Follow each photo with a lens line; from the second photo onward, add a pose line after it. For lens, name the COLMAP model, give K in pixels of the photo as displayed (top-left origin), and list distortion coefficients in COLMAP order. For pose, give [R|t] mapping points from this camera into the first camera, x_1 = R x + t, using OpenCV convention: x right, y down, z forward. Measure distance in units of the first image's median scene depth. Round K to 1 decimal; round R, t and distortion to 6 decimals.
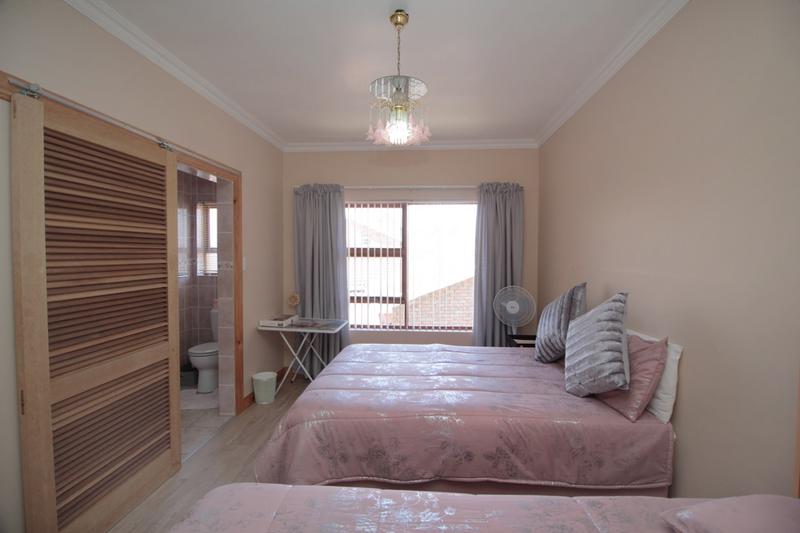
lens RADIAL K [[368.2, 0, 400.0], [0, 368.2, 266.5], [0, 0, 1]] dist [-0.001982, -0.000246]
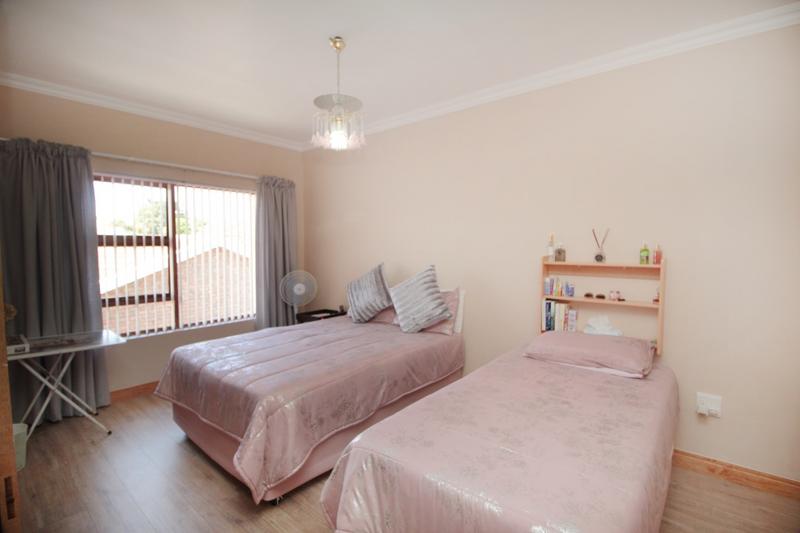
lens RADIAL K [[368.5, 0, 404.3], [0, 368.5, 264.7], [0, 0, 1]] dist [-0.018323, -0.000227]
pose [[0.582754, -0.046581, 0.811312, -0.403534], [0.029724, 0.998910, 0.036002, 0.002653], [-0.812105, 0.003135, 0.583503, 0.060203]]
